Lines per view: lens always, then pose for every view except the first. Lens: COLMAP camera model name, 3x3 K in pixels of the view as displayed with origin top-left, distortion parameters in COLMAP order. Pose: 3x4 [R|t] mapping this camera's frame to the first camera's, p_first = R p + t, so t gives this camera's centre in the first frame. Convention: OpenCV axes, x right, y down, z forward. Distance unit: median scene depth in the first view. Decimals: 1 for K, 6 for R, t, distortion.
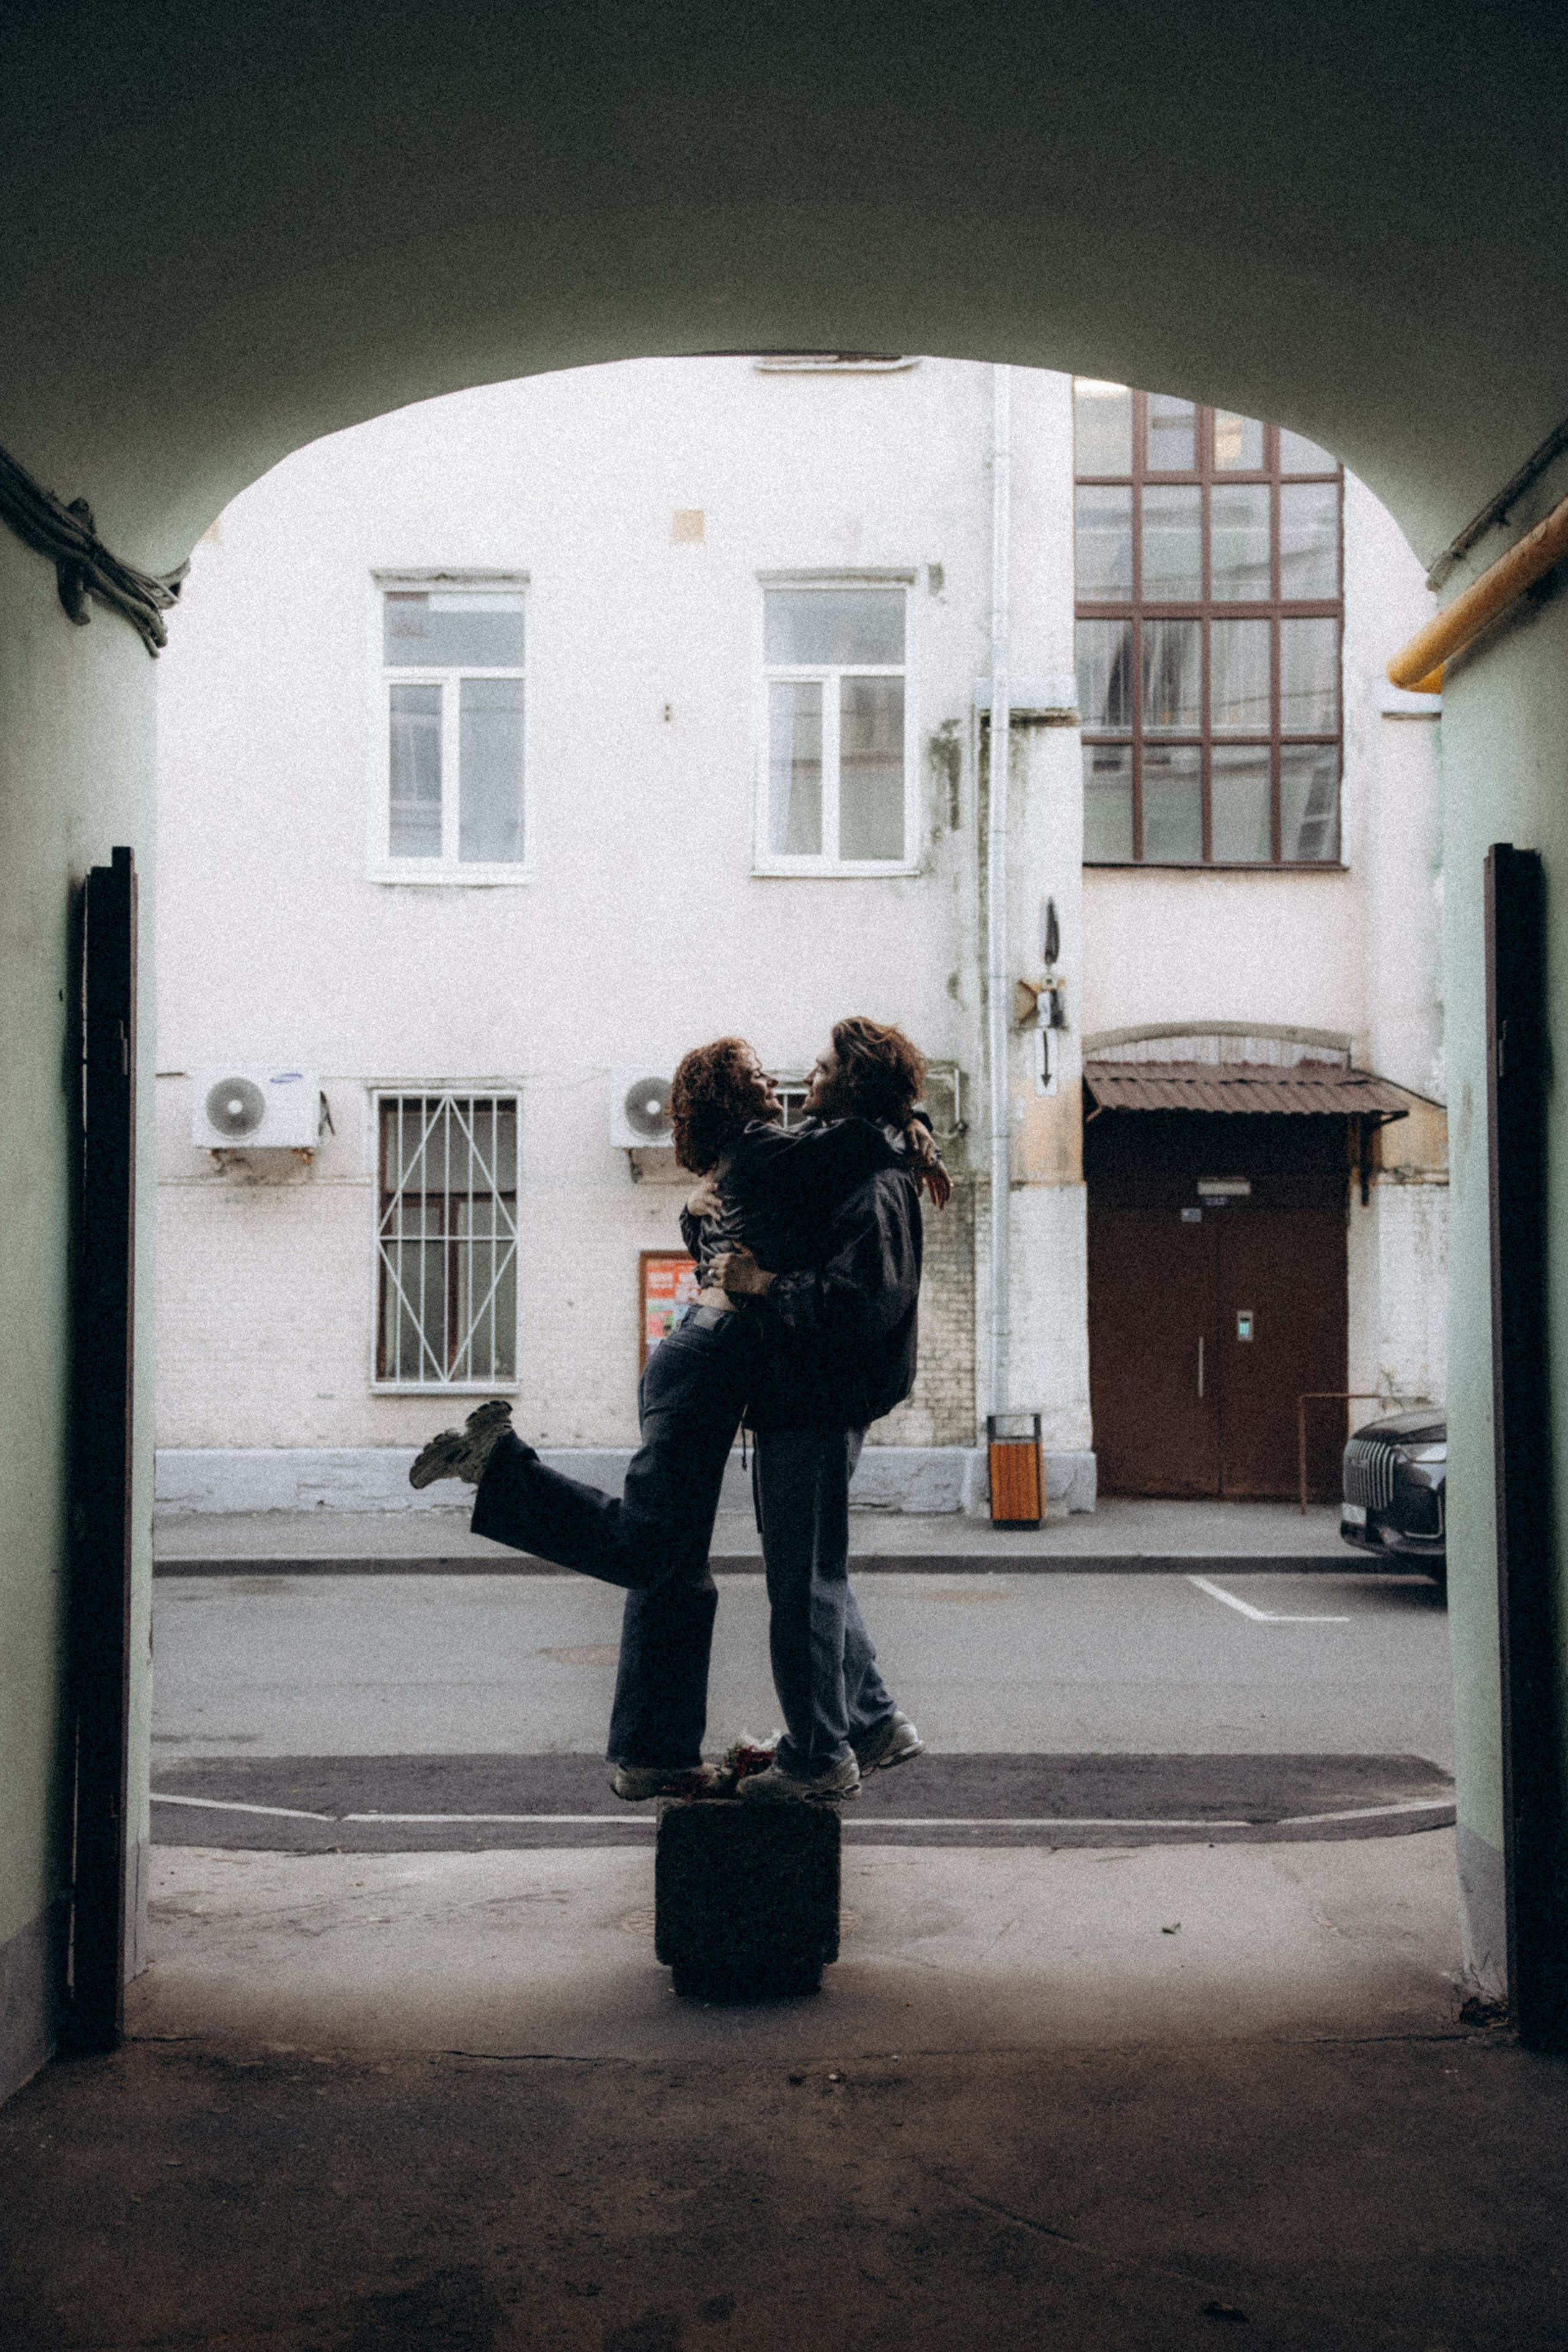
lens RADIAL K [[2396.2, 0, 784.0], [0, 2396.2, 1176.0], [0, 0, 1]] dist [0.113909, -0.002843]
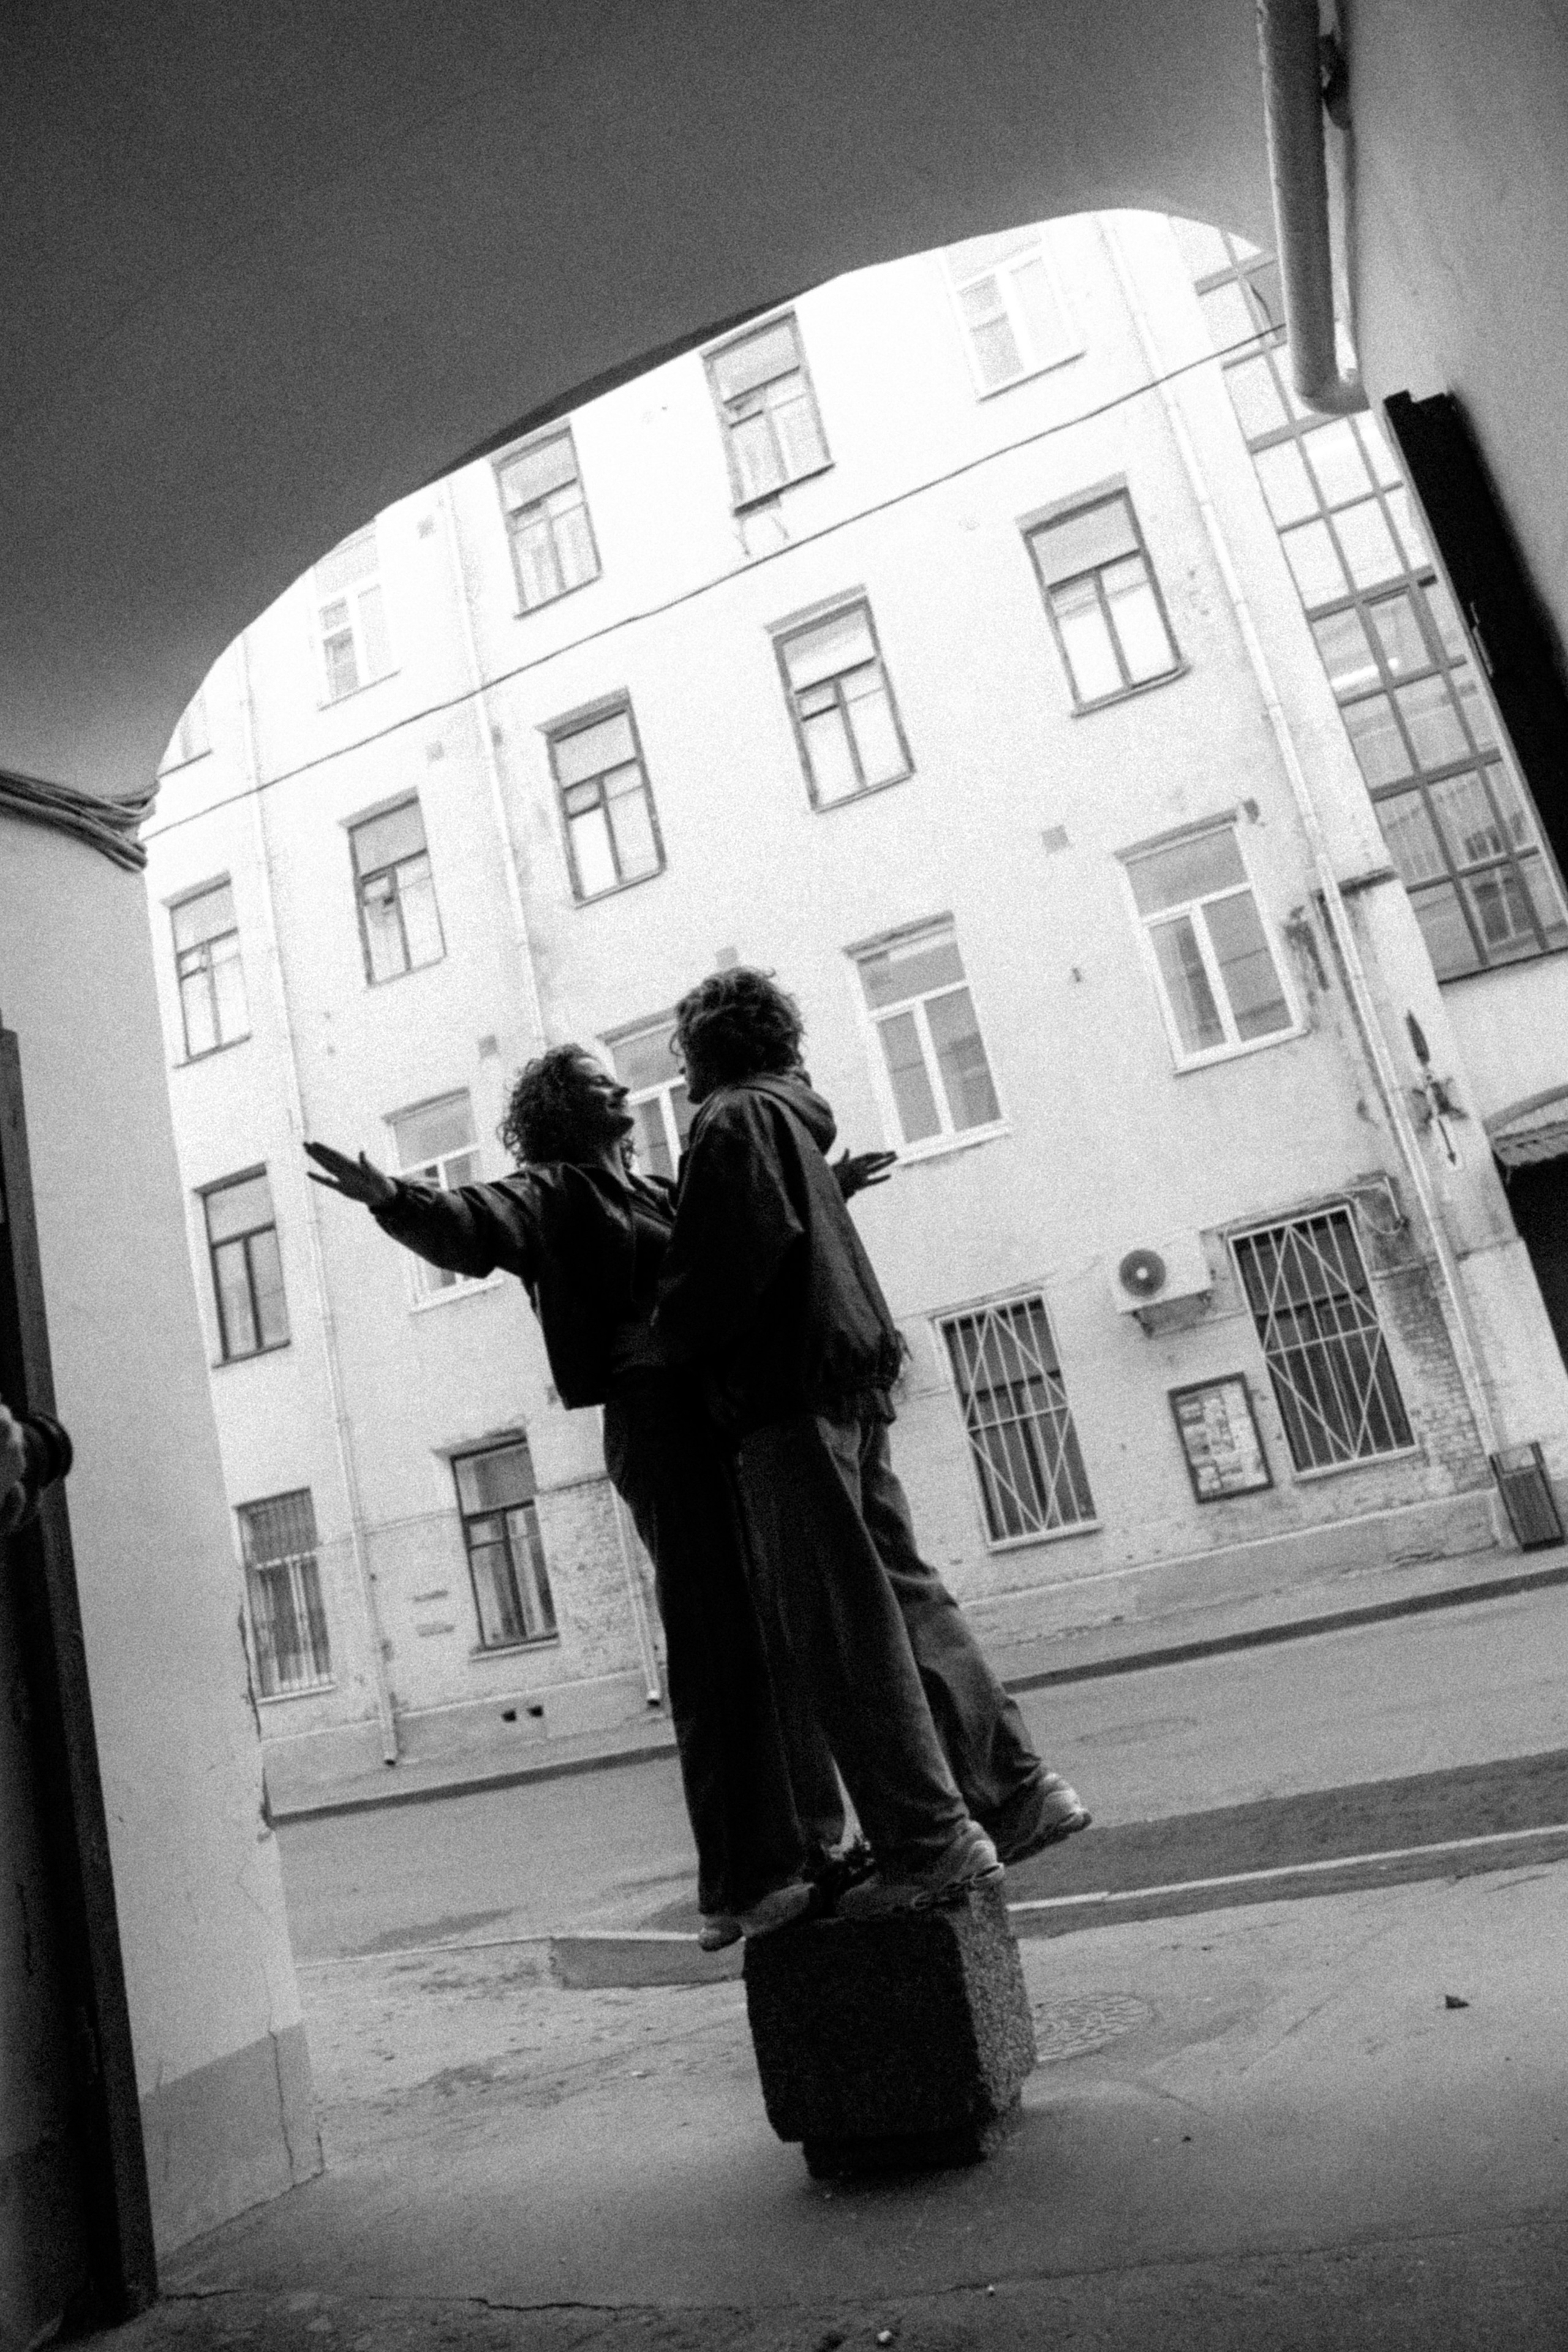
lens RADIAL K [[1632.3, 0, 786.8], [0, 1632.3, 1162.3], [0, 0, 1]] dist [-0.120009, 0.115662]
pose [[0.902348, -0.282771, -0.325283, 0.066352], [0.227340, 0.953437, -0.198179, 0.039550], [0.366176, 0.104877, 0.924617, 0.156023]]
